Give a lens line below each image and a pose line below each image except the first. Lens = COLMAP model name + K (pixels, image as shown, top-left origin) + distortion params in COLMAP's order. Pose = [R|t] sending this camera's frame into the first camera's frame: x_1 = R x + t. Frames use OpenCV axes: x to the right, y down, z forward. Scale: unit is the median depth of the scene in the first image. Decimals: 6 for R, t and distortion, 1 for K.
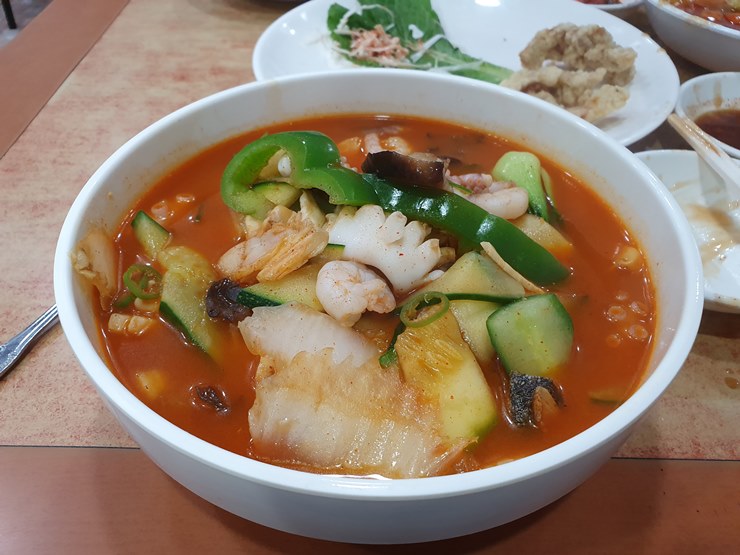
lens RADIAL K [[590.7, 0, 370.0], [0, 590.7, 277.5], [0, 0, 1]] dist [-0.009107, 0.029688]
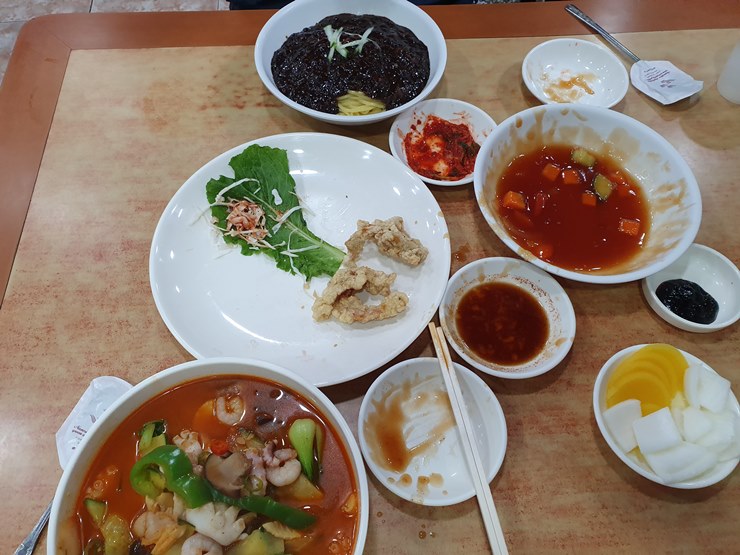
lens RADIAL K [[590.7, 0, 370.0], [0, 590.7, 277.5], [0, 0, 1]] dist [-0.009107, 0.029688]
pose [[0.997300, -0.066907, 0.030268, 0.276090], [0.056430, 0.961991, 0.267188, -0.698130], [-0.046994, -0.264758, 0.963169, -0.365147]]
